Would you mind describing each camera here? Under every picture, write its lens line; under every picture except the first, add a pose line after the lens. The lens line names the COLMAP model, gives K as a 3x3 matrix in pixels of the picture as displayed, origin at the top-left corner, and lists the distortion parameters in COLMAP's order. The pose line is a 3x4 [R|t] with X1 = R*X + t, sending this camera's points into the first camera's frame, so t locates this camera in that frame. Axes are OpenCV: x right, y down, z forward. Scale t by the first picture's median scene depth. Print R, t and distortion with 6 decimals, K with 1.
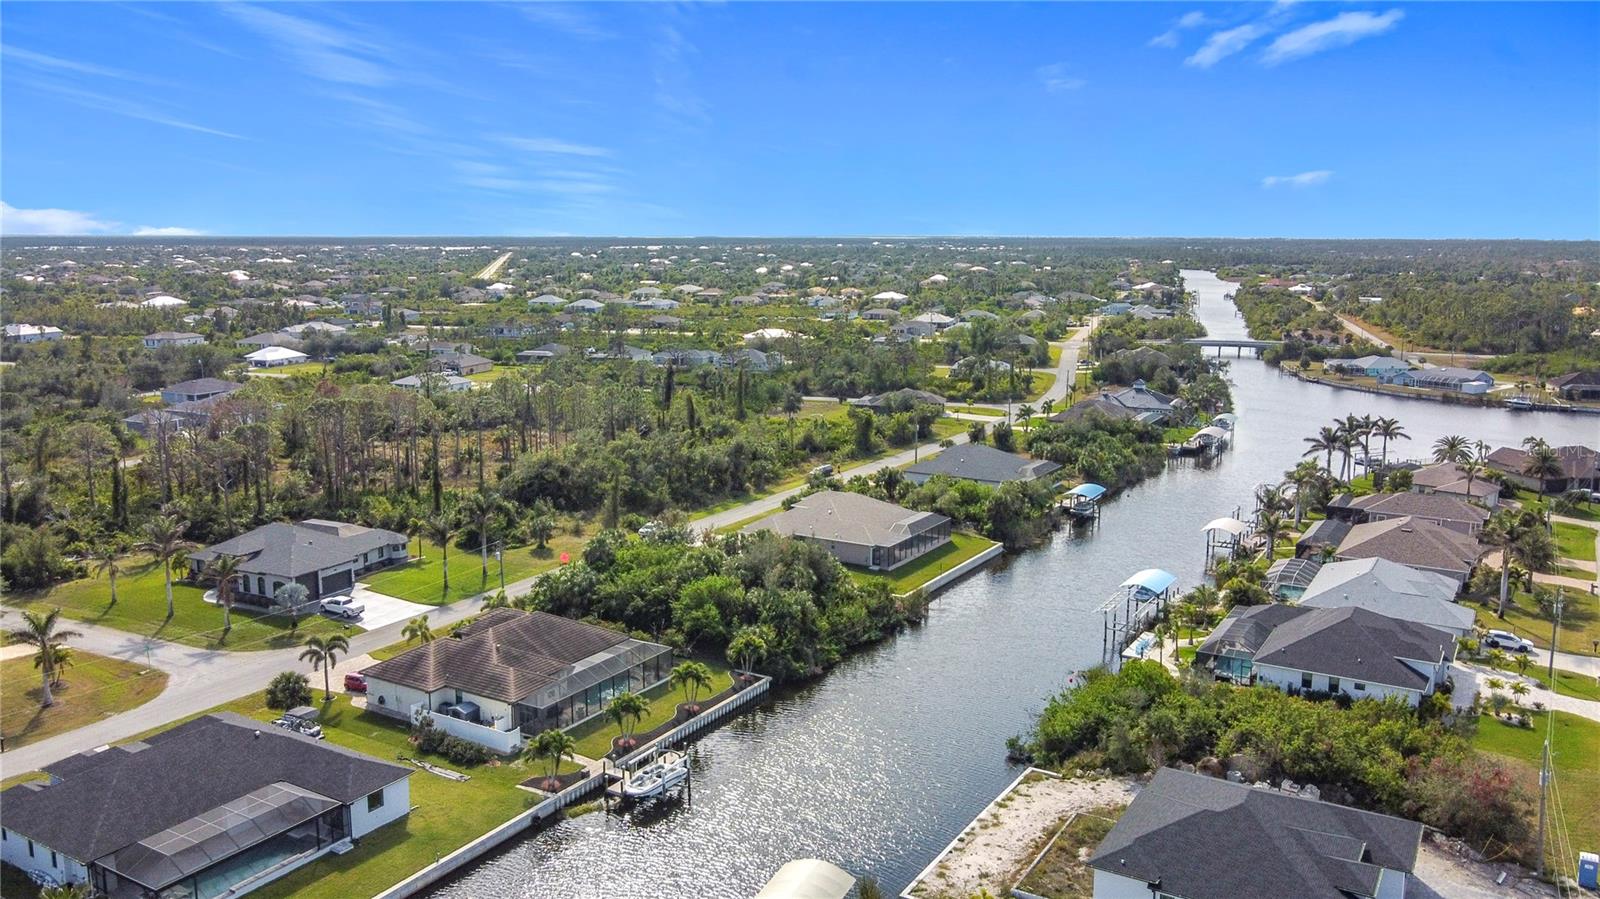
lens RADIAL K [[1255.6, 0, 801.1], [0, 1255.6, 438.4], [0, 0, 1]] dist [-0.009775, 0.040704]
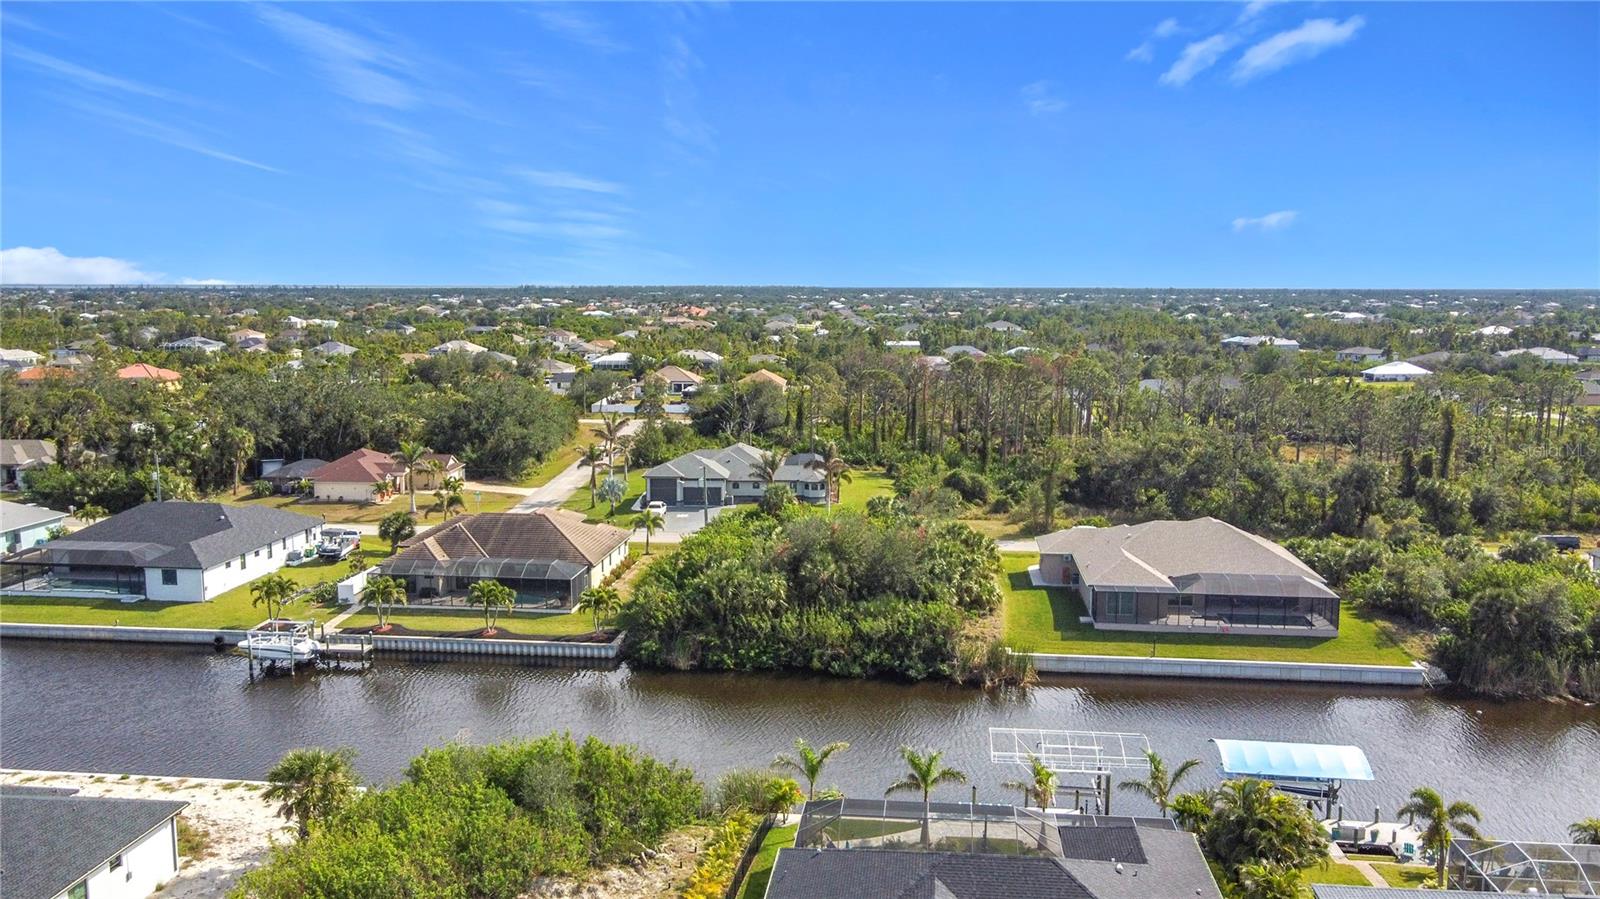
lens RADIAL K [[1250.7, 0, 802.4], [0, 1250.7, 440.5], [0, 0, 1]] dist [-0.012581, 0.052584]
pose [[0.416409, 0.113585, -0.902054, 0.621091], [-0.150675, 0.987067, 0.054735, -0.001970], [0.896605, 0.113125, 0.428138, 0.629154]]
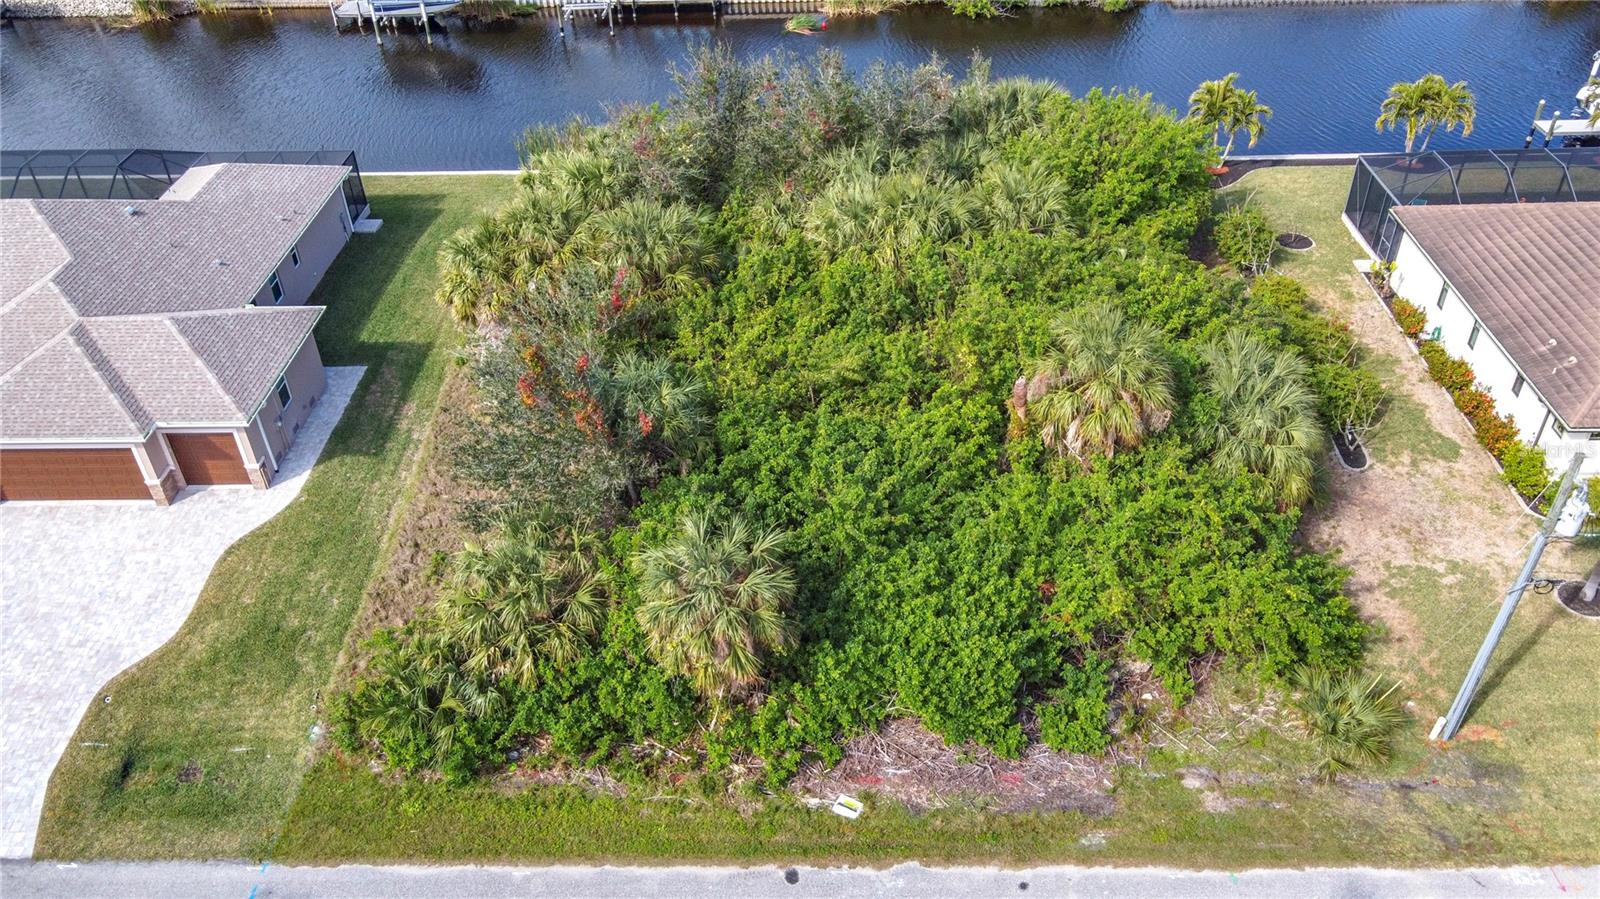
lens RADIAL K [[1224.9, 0, 800.0], [0, 1224.9, 449.5], [0, 0, 1]] dist [0.007998, 0.014080]
pose [[-0.494773, -0.510556, 0.703230, -0.299925], [0.172015, 0.735670, 0.655133, -0.062155], [-0.851828, 0.445109, -0.276167, 1.106292]]
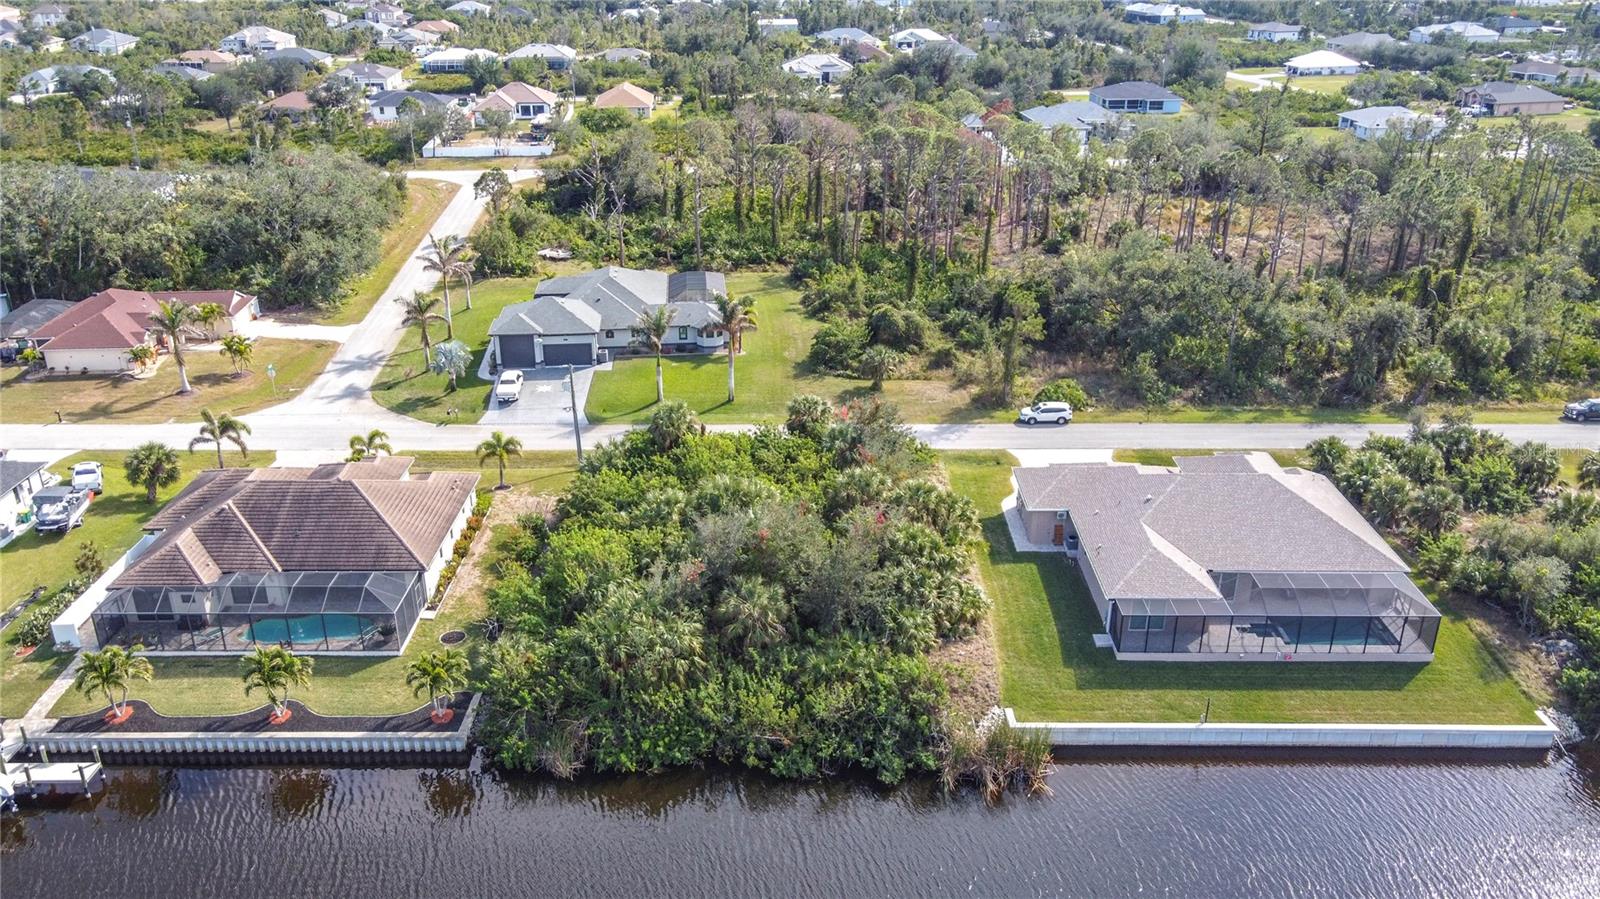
lens RADIAL K [[1233.4, 0, 800.0], [0, 1233.4, 449.5], [0, 0, 1]] dist [-0.001560, 0.035427]
pose [[0.512311, 0.347172, -0.785500, 0.379752], [-0.139791, 0.936160, 0.322587, -0.113805], [0.847347, -0.055459, 0.528136, 0.706053]]
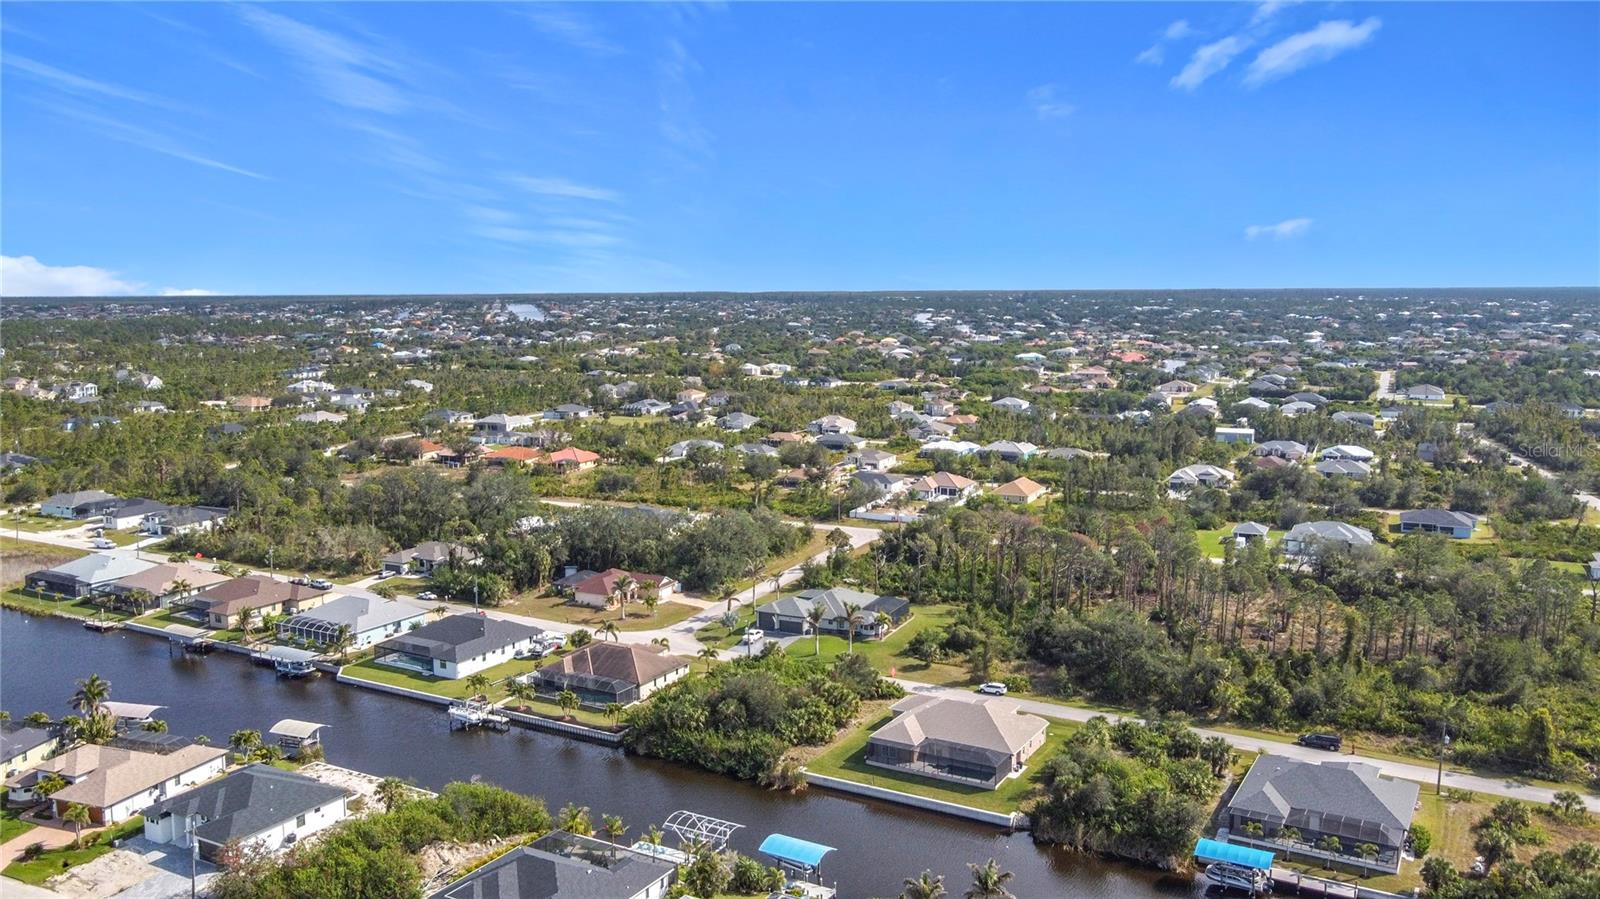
lens RADIAL K [[1308.0, 0, 805.1], [0, 1308.0, 478.1], [0, 0, 1]] dist [-0.006909, 0.066990]
pose [[0.023355, 0.154430, -0.987728, 1.252335], [-0.163634, 0.975263, 0.148612, -0.322389], [0.986245, 0.158155, 0.048047, 0.923694]]
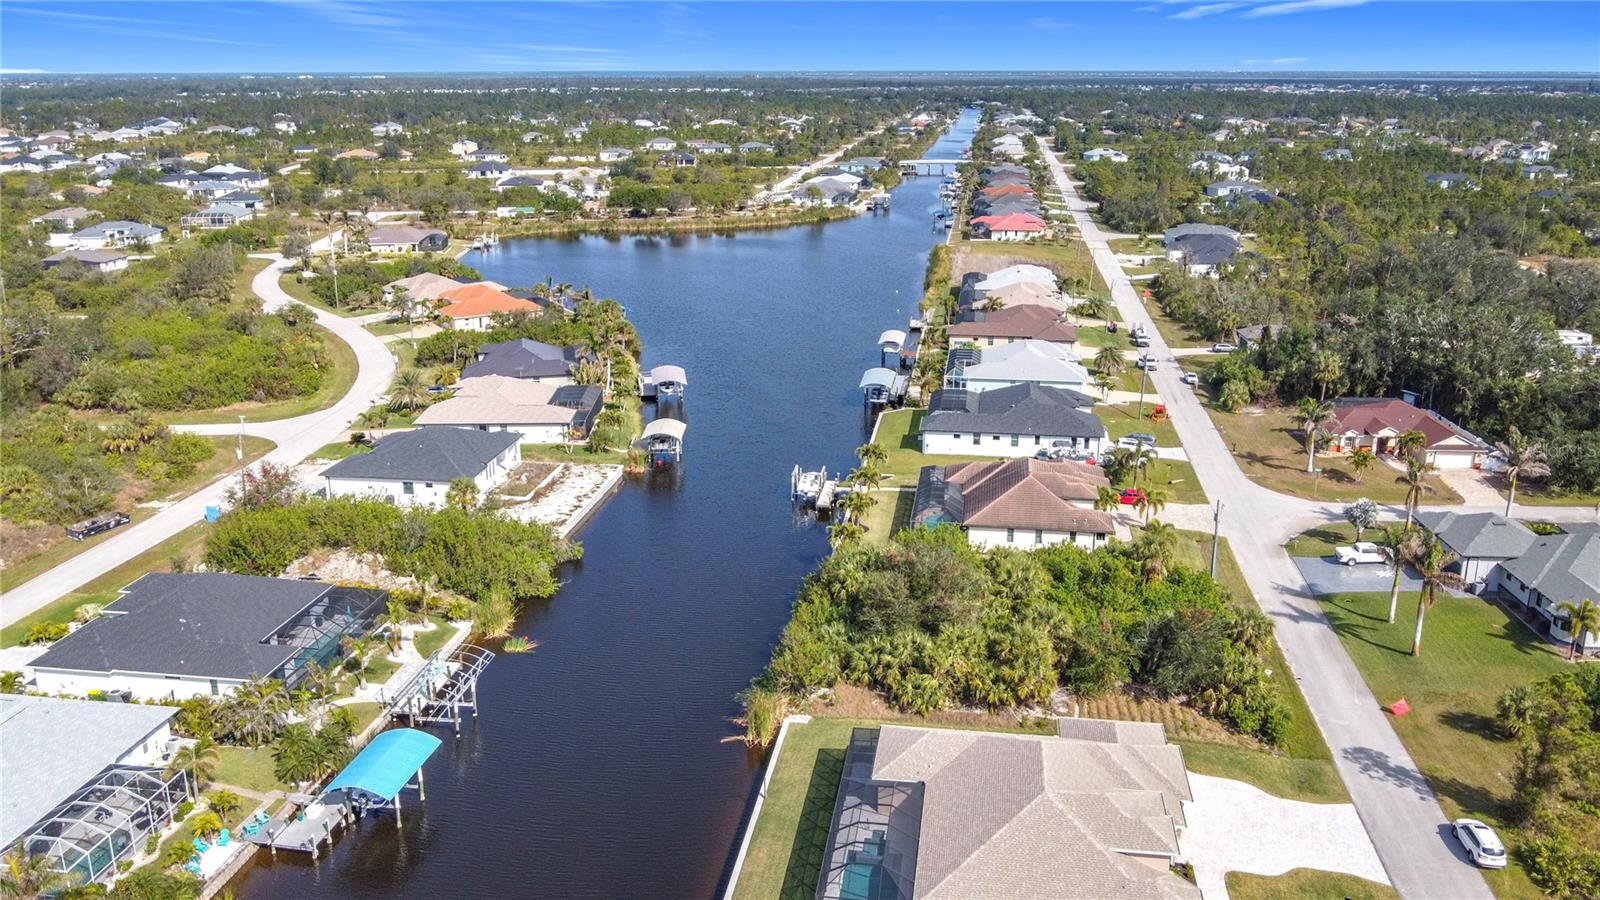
lens RADIAL K [[1281.8, 0, 800.0], [0, 1281.8, 450.0], [0, 0, 1]] dist [-0.000778, 0.042336]
pose [[-0.923986, 0.110855, -0.366006, 0.303088], [-0.061798, 0.901204, 0.428966, -0.280084], [0.377399, 0.418977, -0.825850, 1.510104]]
